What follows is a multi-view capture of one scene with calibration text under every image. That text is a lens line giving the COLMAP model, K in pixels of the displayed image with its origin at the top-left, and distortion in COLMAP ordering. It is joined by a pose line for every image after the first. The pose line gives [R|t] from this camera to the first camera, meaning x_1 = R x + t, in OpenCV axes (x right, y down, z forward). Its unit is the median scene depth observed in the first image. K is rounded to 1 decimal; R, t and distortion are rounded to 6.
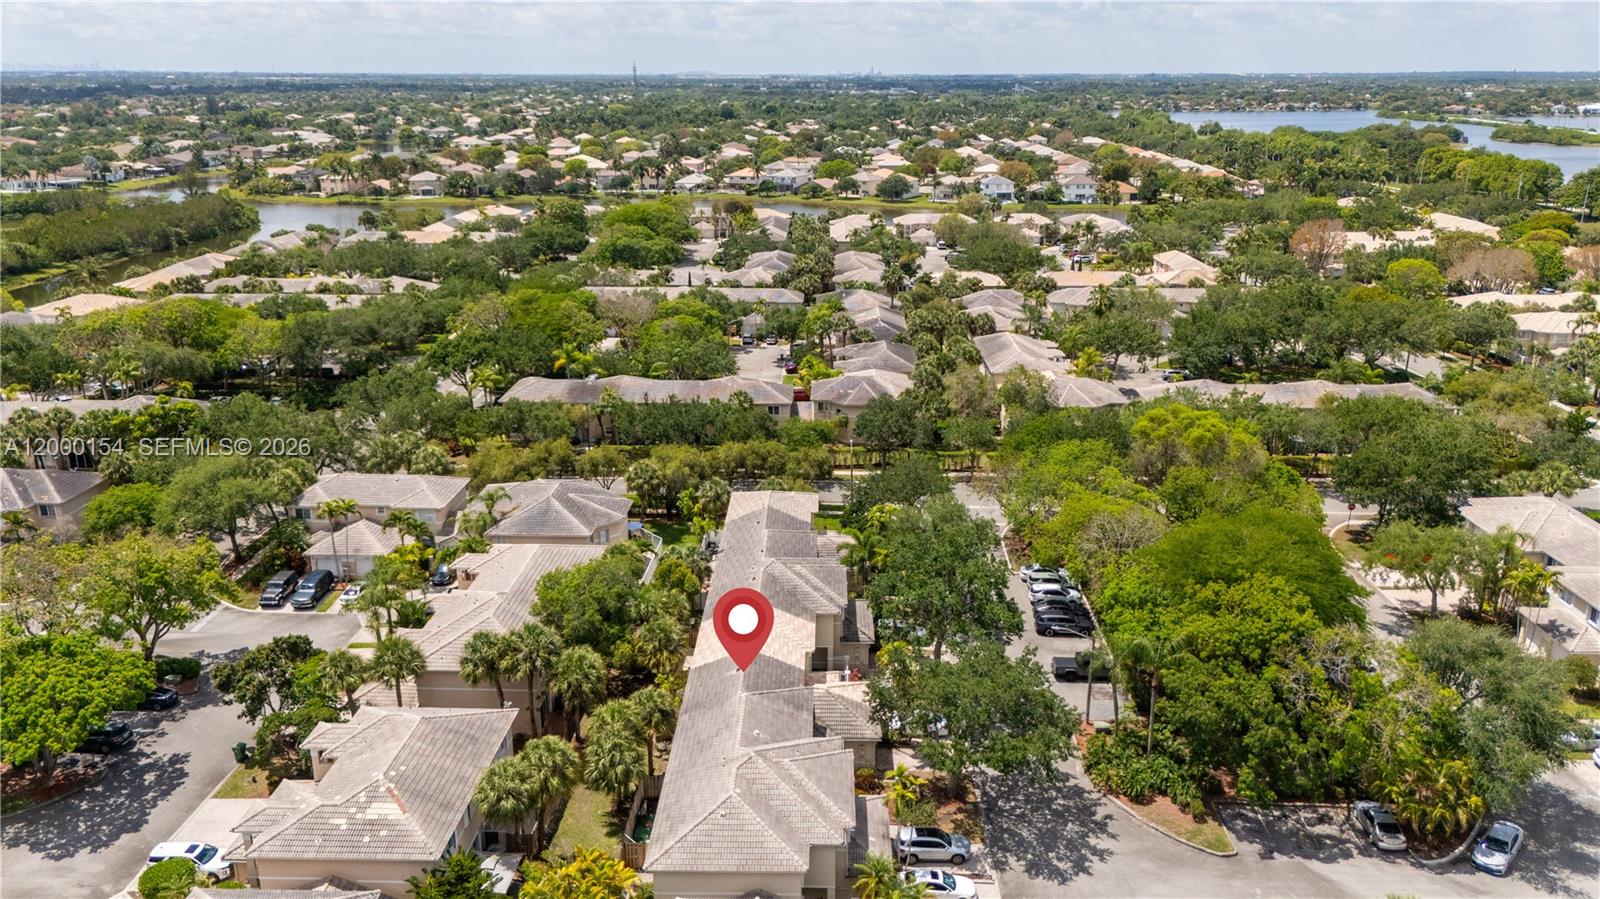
lens RADIAL K [[1131.3, 0, 790.7], [0, 1131.3, 462.2], [0, 0, 1]] dist [0.012336, -0.013467]
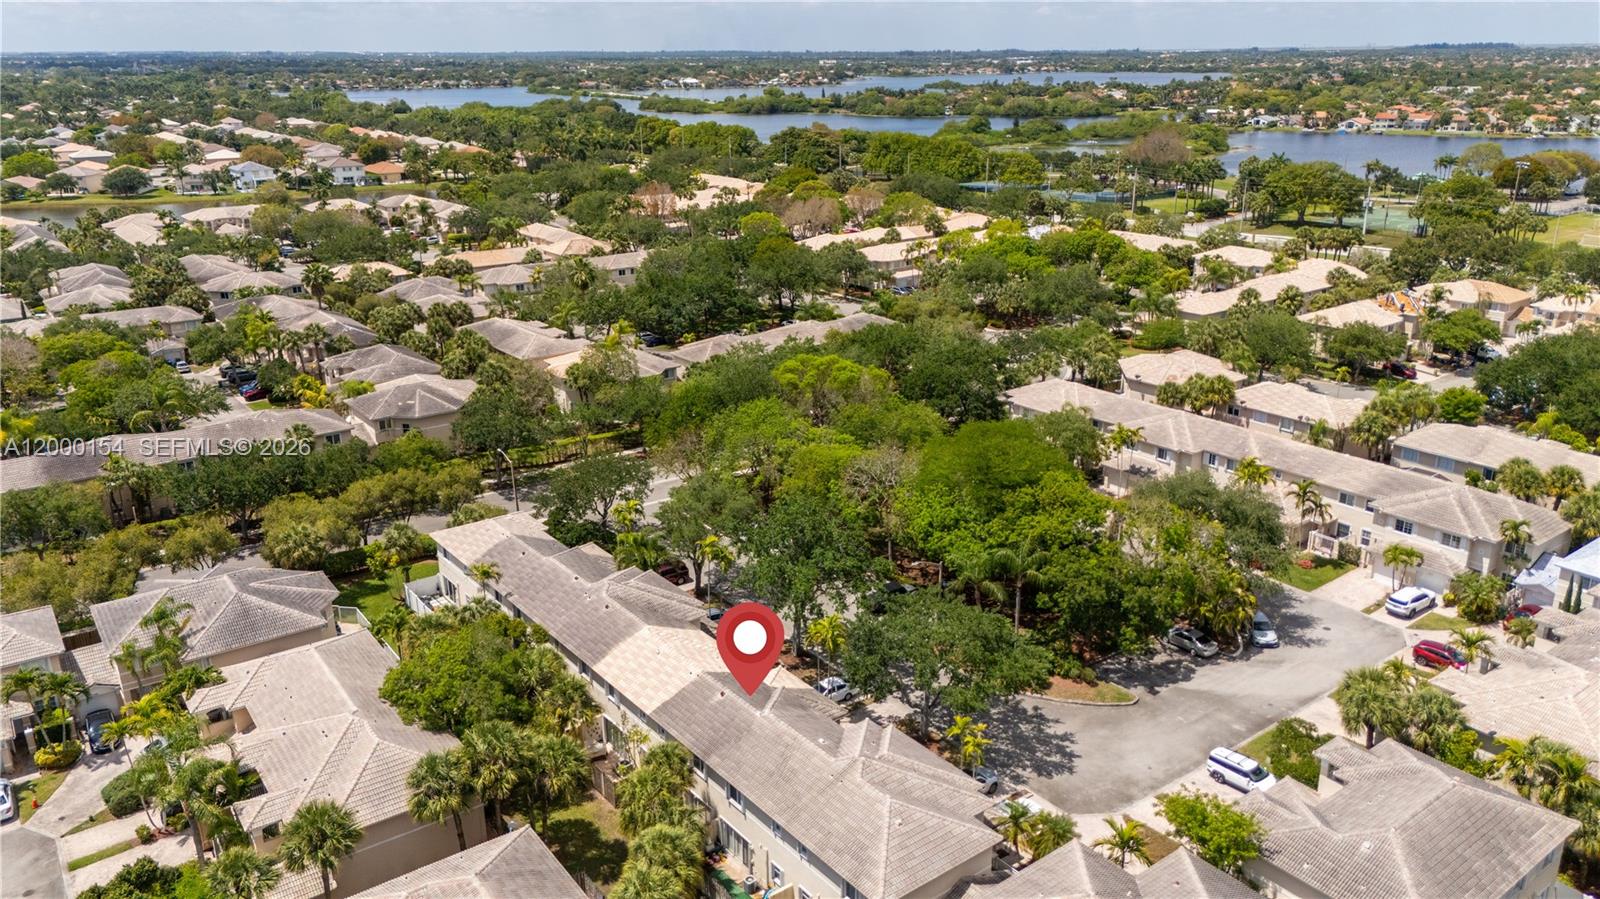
lens RADIAL K [[1131.3, 0, 791.3], [0, 1131.3, 437.1], [0, 0, 1]] dist [0.012336, -0.013467]
pose [[0.786050, -0.195164, 0.586546, -0.187379], [0.196704, 0.978502, 0.061971, -0.024597], [-0.586031, 0.066663, 0.807542, 0.078799]]
